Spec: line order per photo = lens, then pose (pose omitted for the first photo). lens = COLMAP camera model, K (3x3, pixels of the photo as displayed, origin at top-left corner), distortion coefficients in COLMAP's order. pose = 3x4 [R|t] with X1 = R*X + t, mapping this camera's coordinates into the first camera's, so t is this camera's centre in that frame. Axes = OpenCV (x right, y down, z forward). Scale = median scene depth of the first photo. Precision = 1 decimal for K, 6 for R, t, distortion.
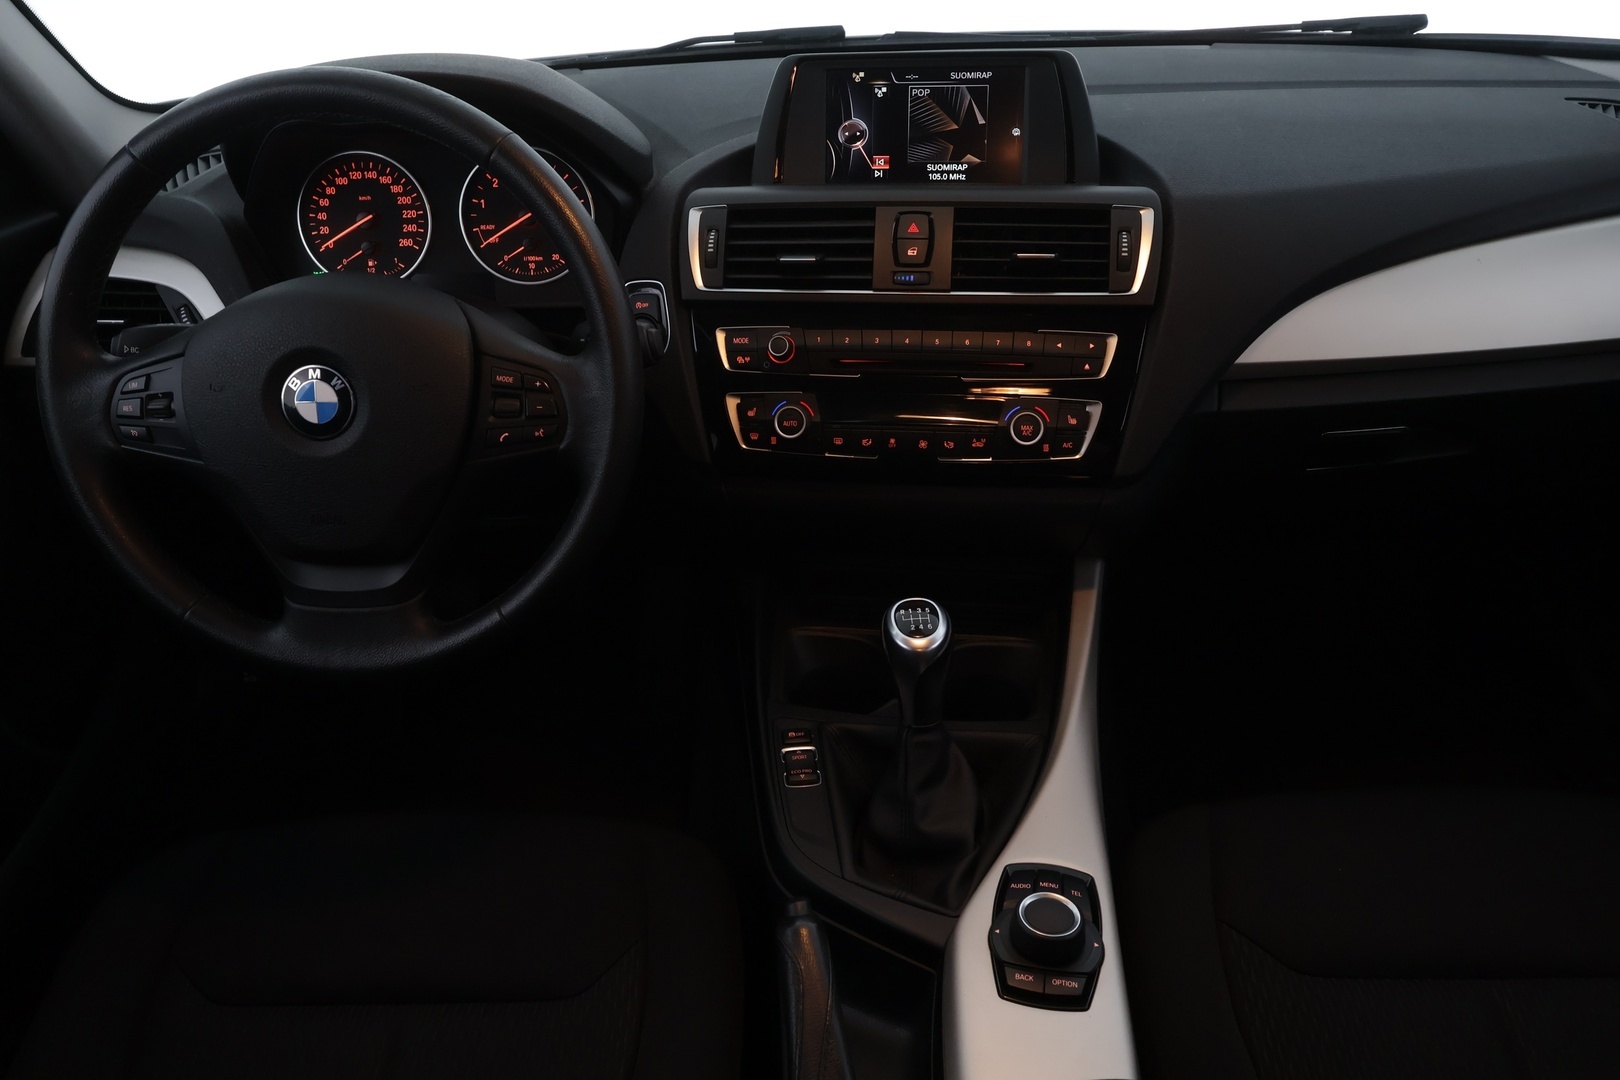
lens RADIAL K [[1277.7, 0, 800.8], [0, 1277.7, 544.6], [0, 0, 1]] dist [-0.007631, 0.006383]
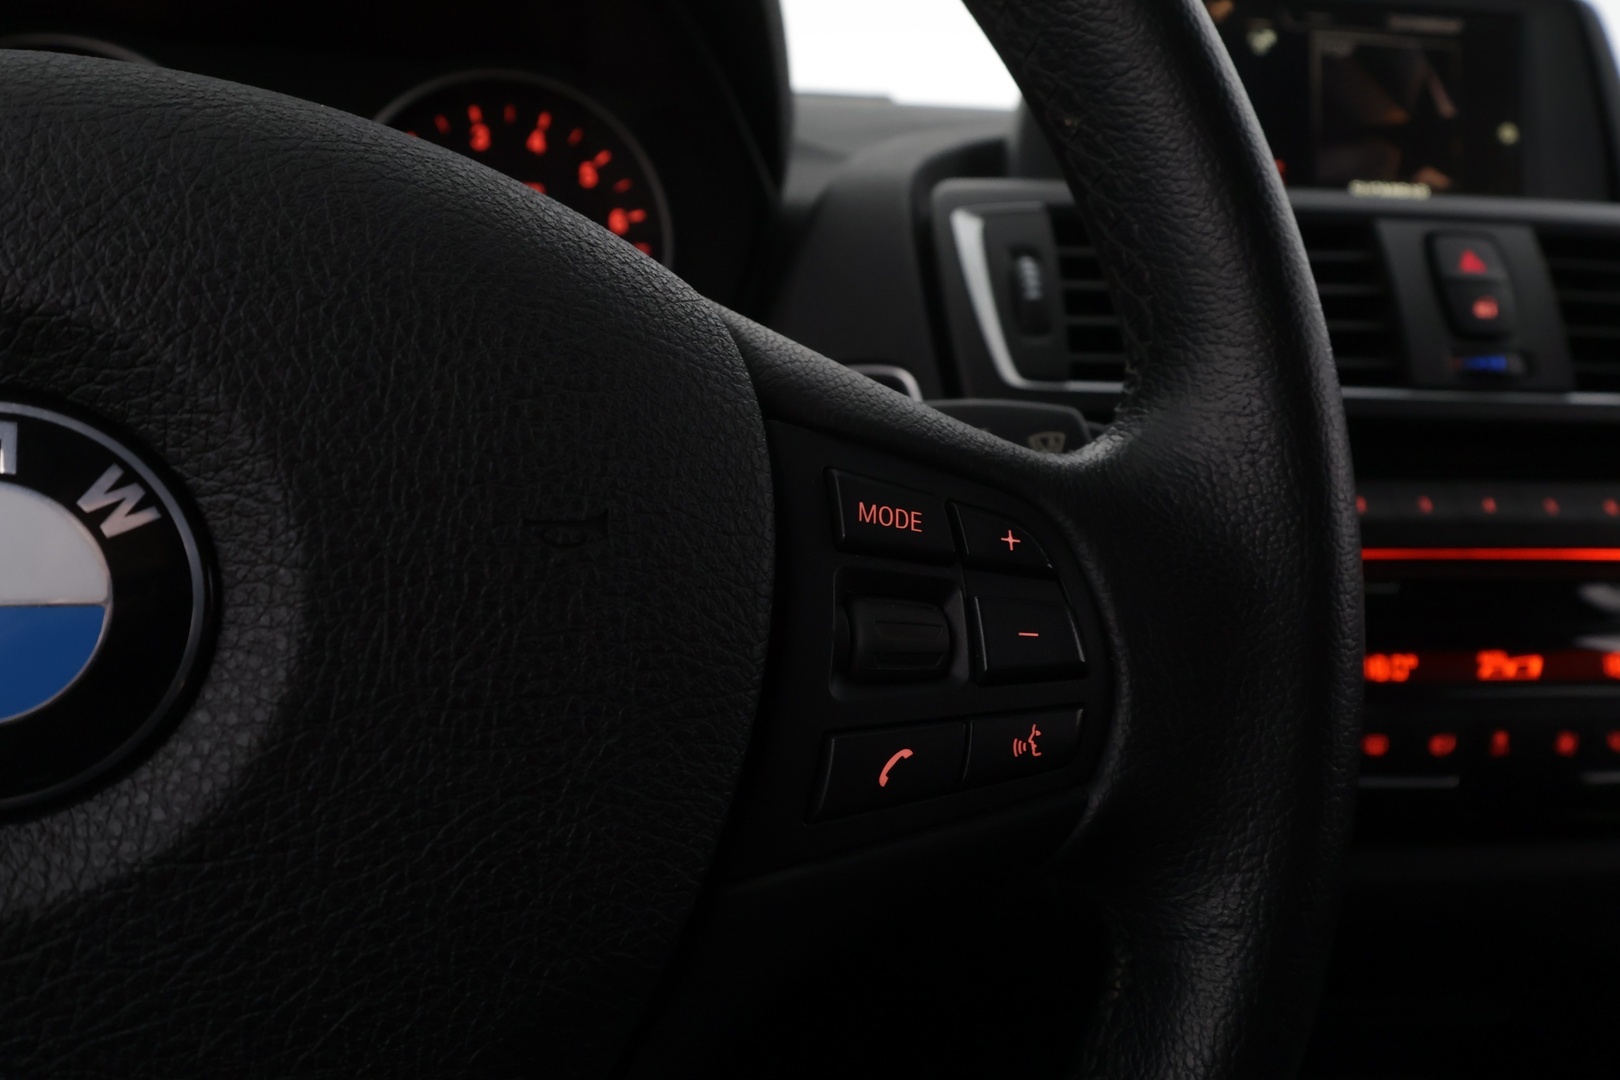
lens RADIAL K [[1277.7, 0, 805.8], [0, 1277.7, 532.0], [0, 0, 1]] dist [-0.007631, 0.006383]
pose [[0.954463, 0.008801, 0.298198, -0.315165], [0.068051, 0.966788, -0.246352, -0.069779], [-0.290463, 0.255426, 0.922165, 0.784269]]
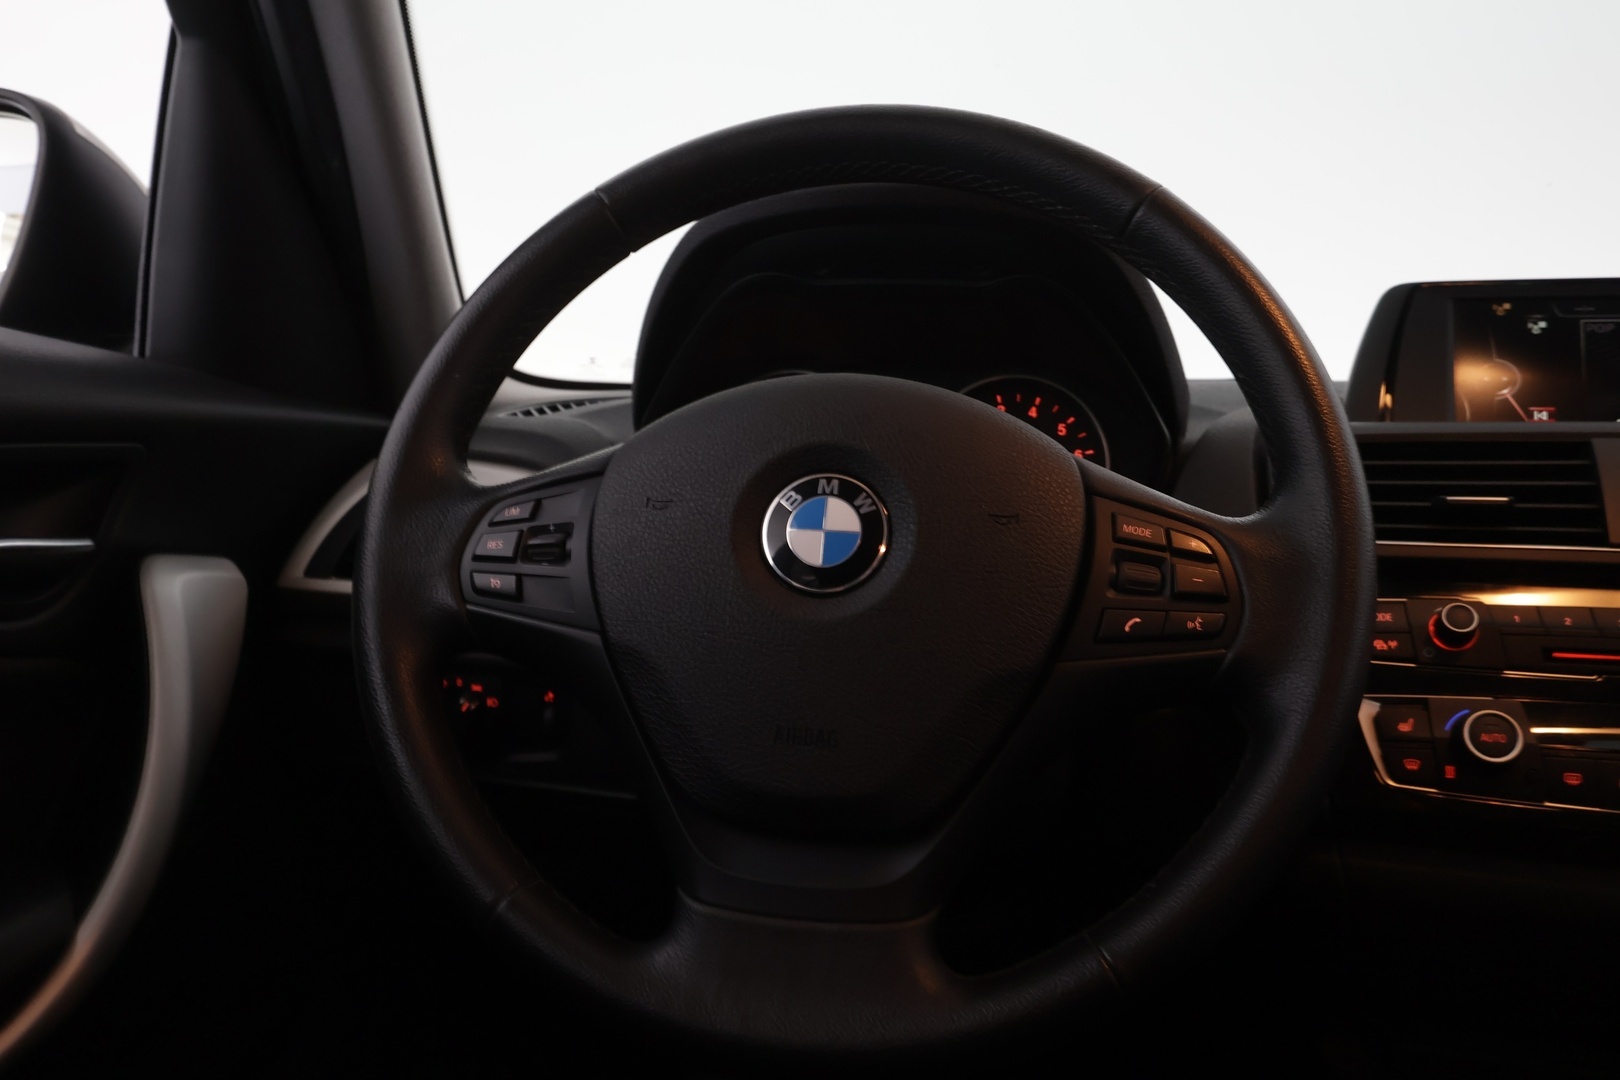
lens RADIAL K [[1277.7, 0, 803.3], [0, 1277.7, 538.0], [0, 0, 1]] dist [-0.007631, 0.006383]
pose [[0.990118, 0.072545, -0.120012, -0.311415], [-0.119085, 0.886893, -0.446363, 0.151415], [0.074056, 0.456244, 0.886768, 0.469455]]
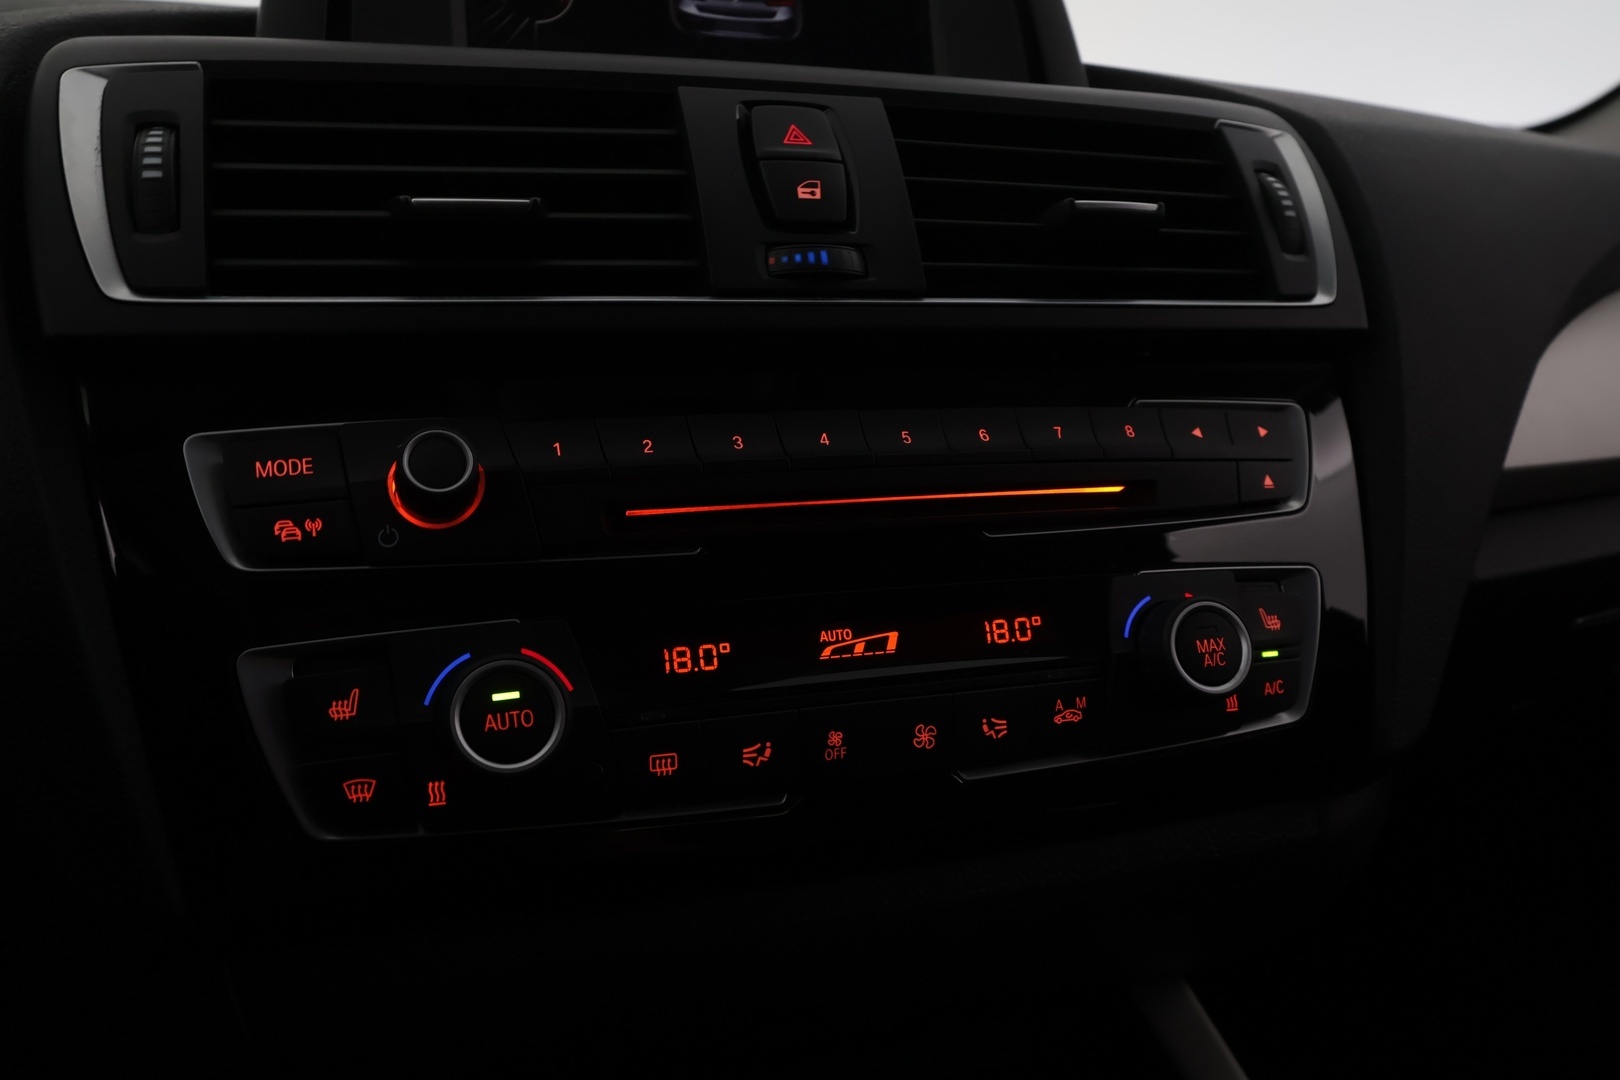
lens RADIAL K [[1277.7, 0, 814.9], [0, 1277.7, 541.9], [0, 0, 1]] dist [-0.007631, 0.006383]
pose [[0.883324, -0.049228, 0.466172, -0.091546], [0.183321, 0.951548, -0.246880, -0.059112], [-0.431431, 0.303534, 0.849549, 0.845708]]
